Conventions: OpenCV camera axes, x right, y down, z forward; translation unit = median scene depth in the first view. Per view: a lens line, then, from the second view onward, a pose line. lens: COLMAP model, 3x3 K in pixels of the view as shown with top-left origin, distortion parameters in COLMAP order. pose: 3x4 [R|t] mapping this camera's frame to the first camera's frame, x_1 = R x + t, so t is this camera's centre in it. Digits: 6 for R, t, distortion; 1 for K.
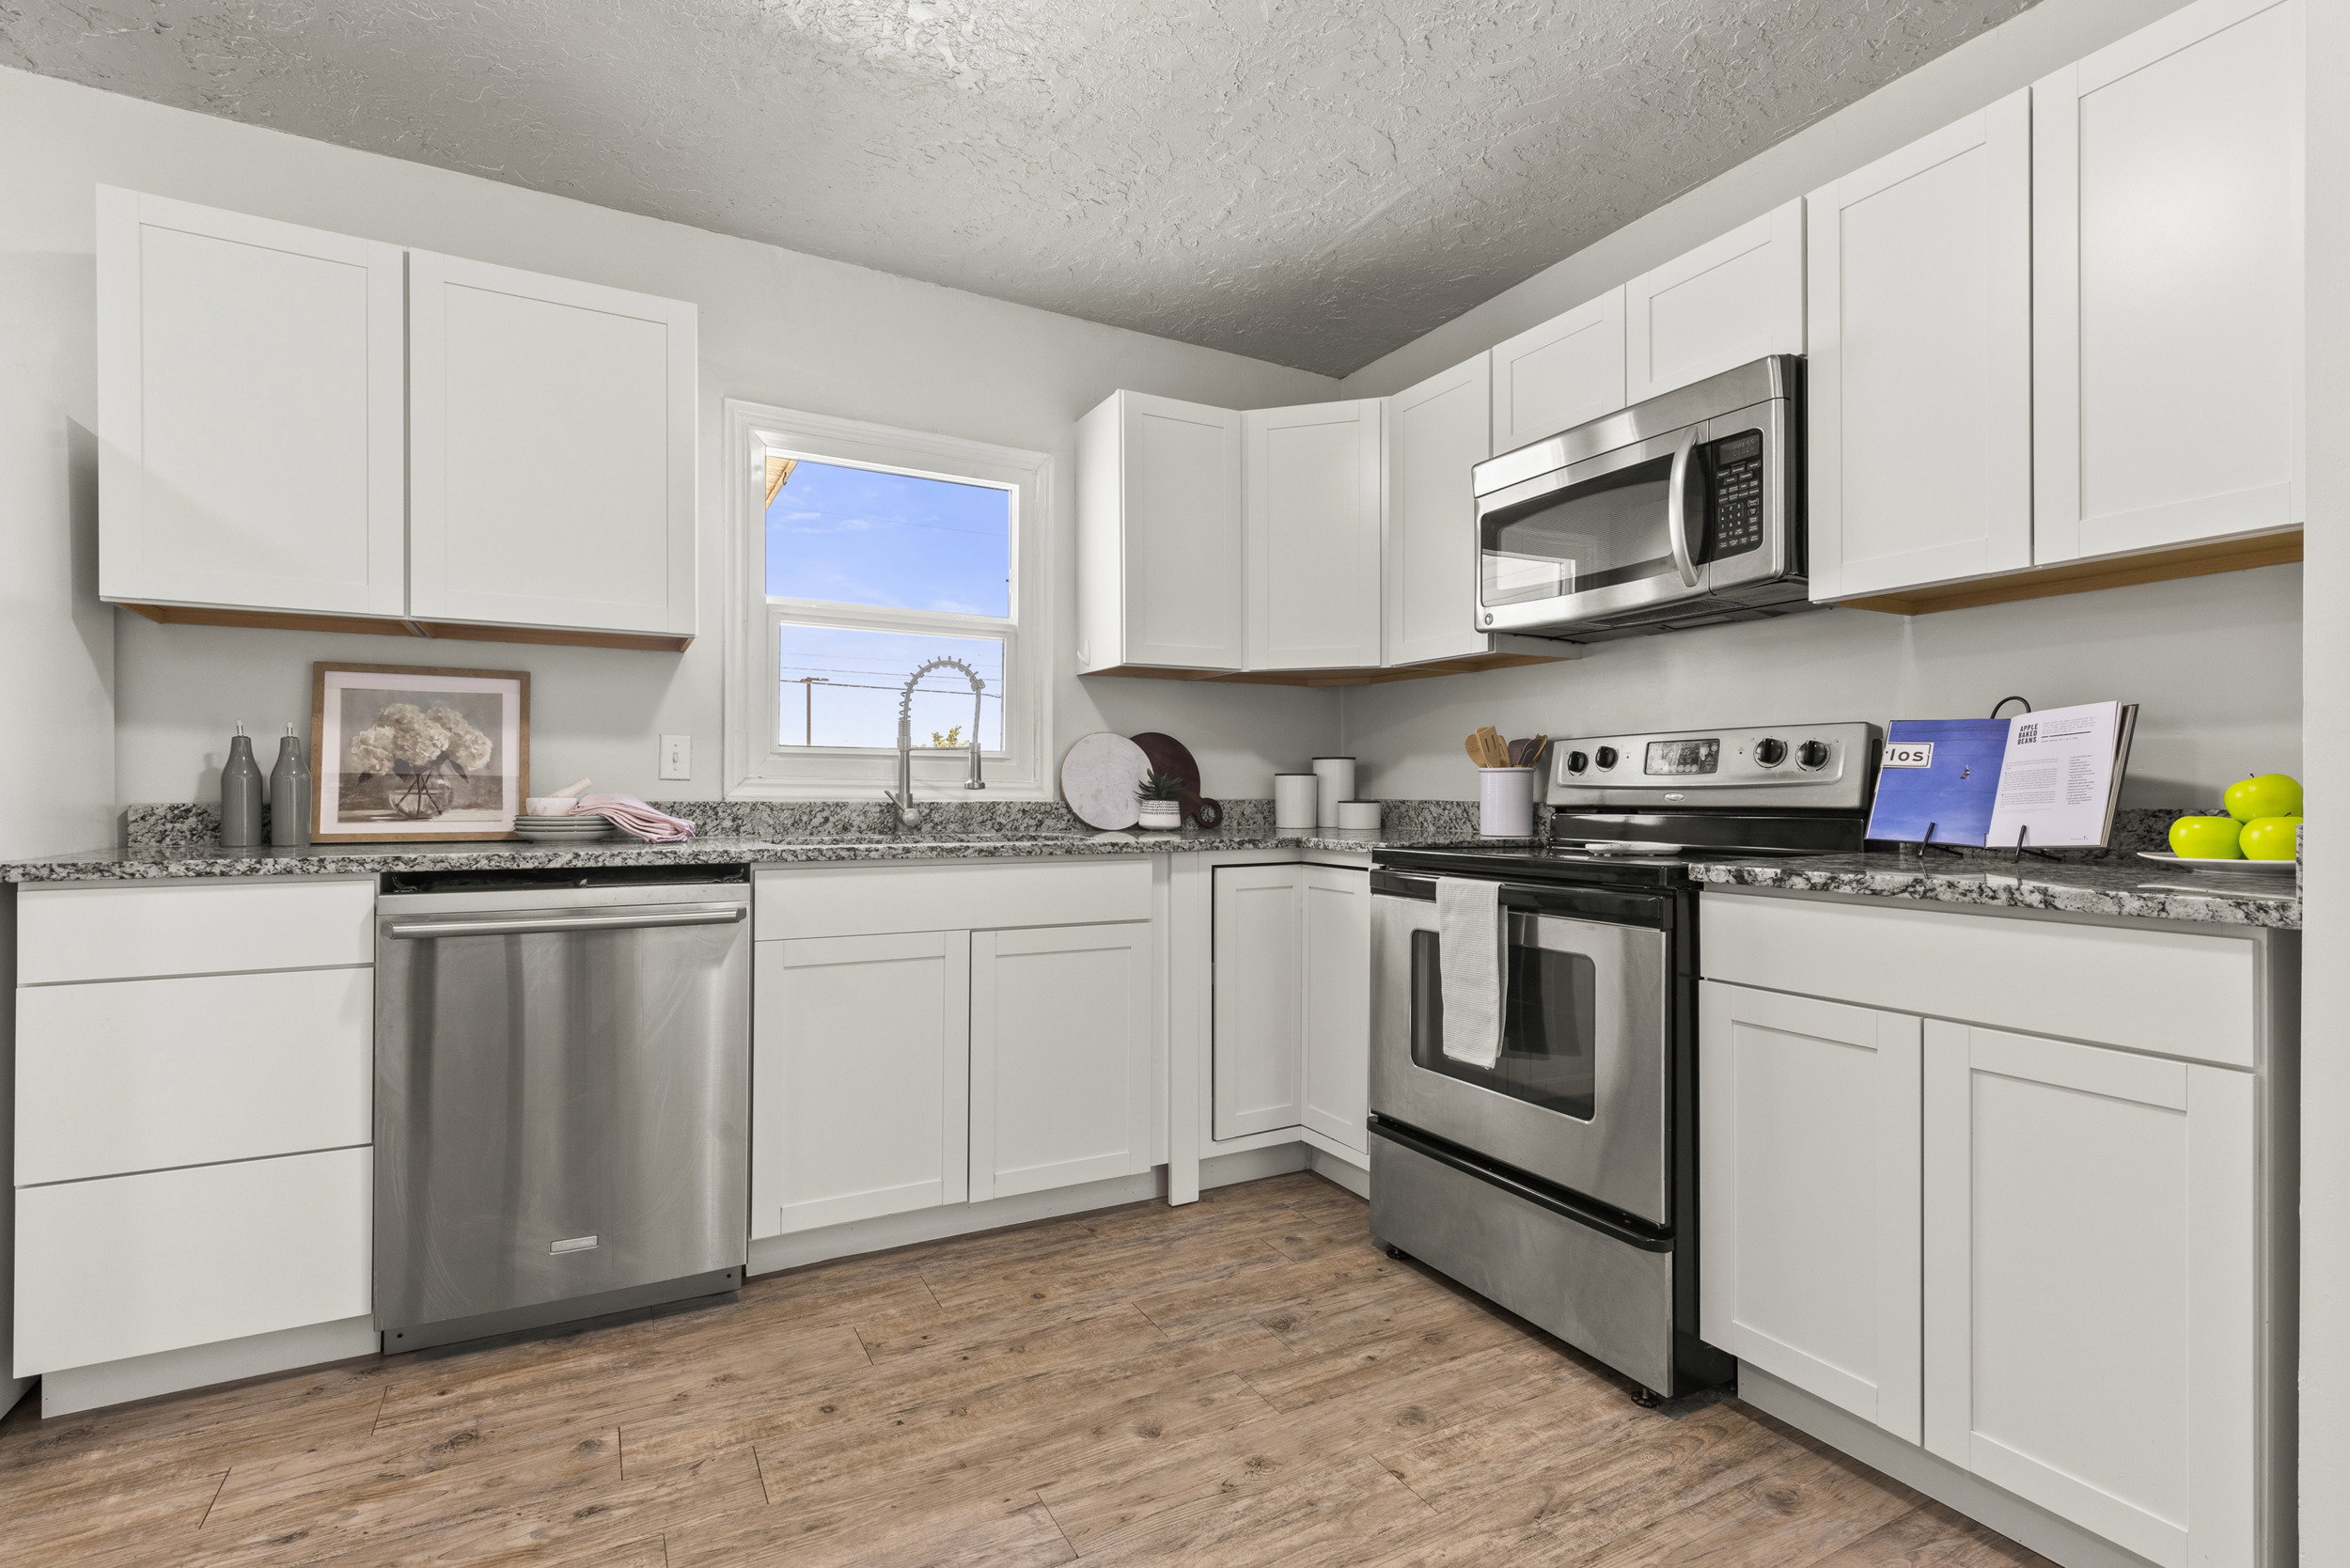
lens RADIAL K [[1069.1, 0, 1157.0], [0, 1069.1, 794.5], [0, 0, 1]] dist [0.009318, -0.001157]
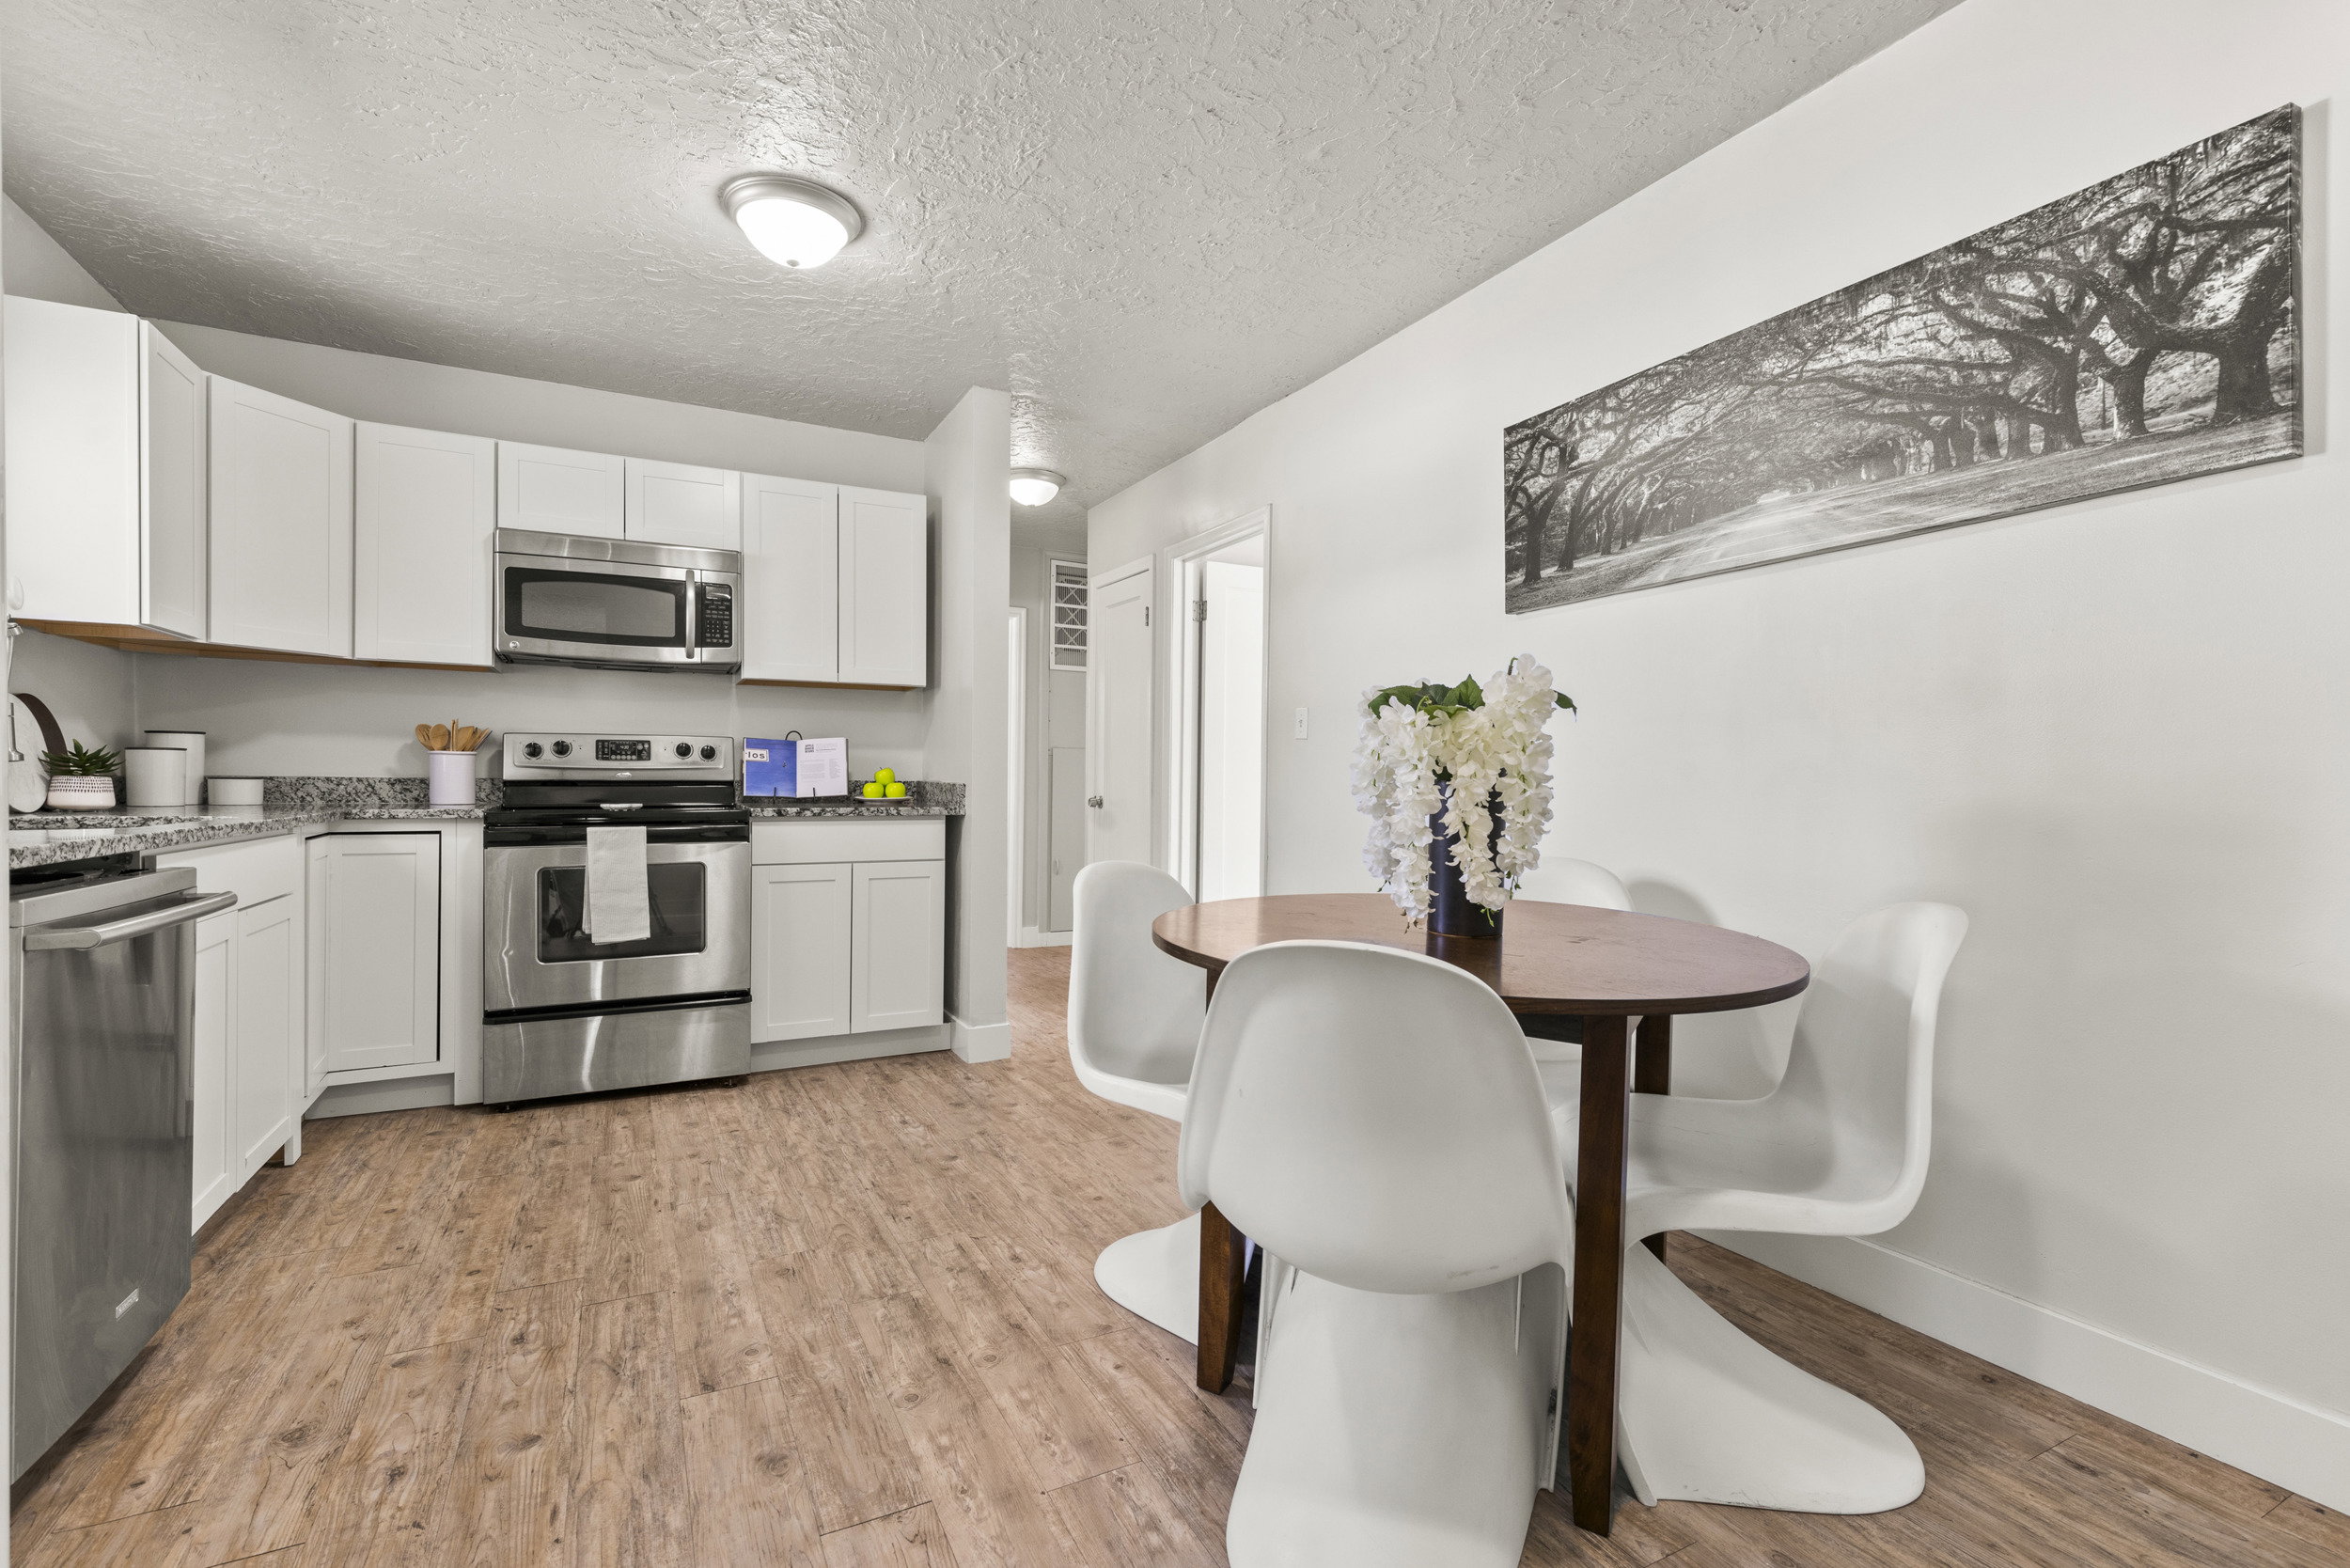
lens RADIAL K [[1069.1, 0, 1193.1], [0, 1069.1, 788.7], [0, 0, 1]] dist [0.009318, -0.001157]
pose [[-0.014825, -0.007505, 0.999862, -1.246001], [-0.005459, 0.999958, 0.007425, 0.006942], [-0.999875, -0.005349, -0.014865, 0.164390]]
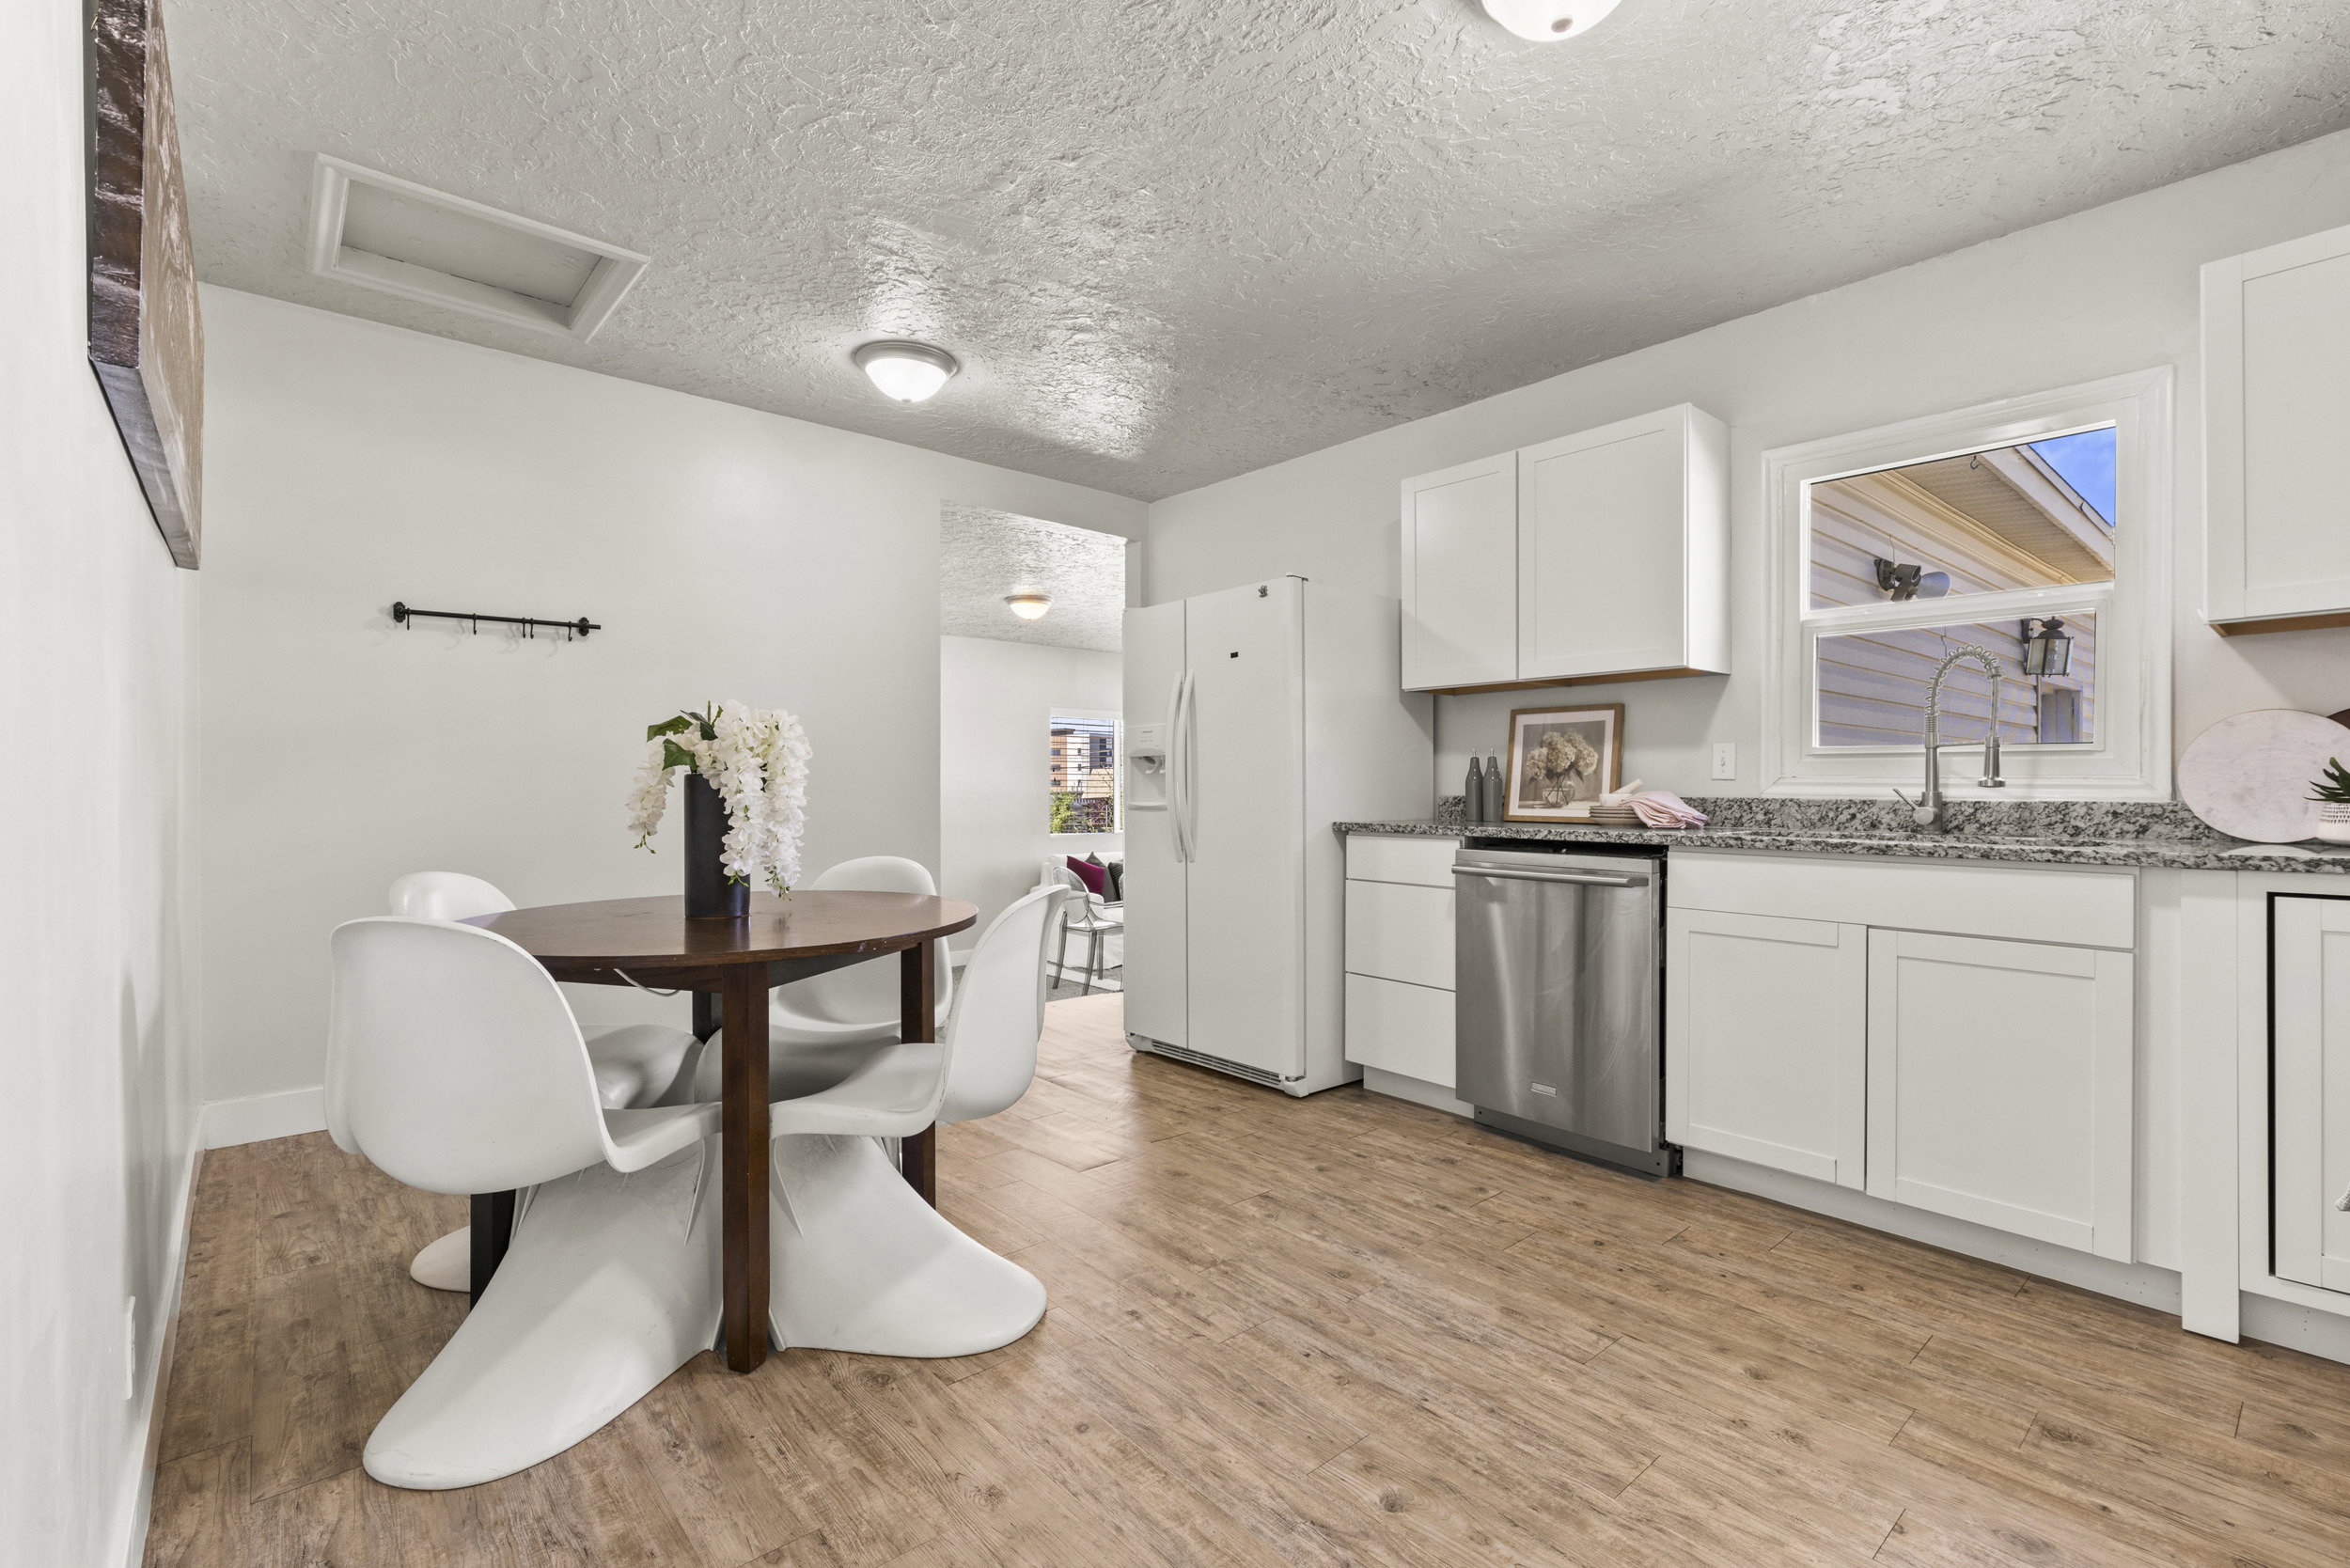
lens RADIAL K [[1069.1, 0, 1171.6], [0, 1069.1, 797.9], [0, 0, 1]] dist [0.009318, -0.001157]
pose [[0.221752, 0.007844, -0.975072, 0.723159], [-0.005494, 0.999962, 0.006795, 0.001945], [0.975088, 0.003850, 0.221787, 0.136926]]
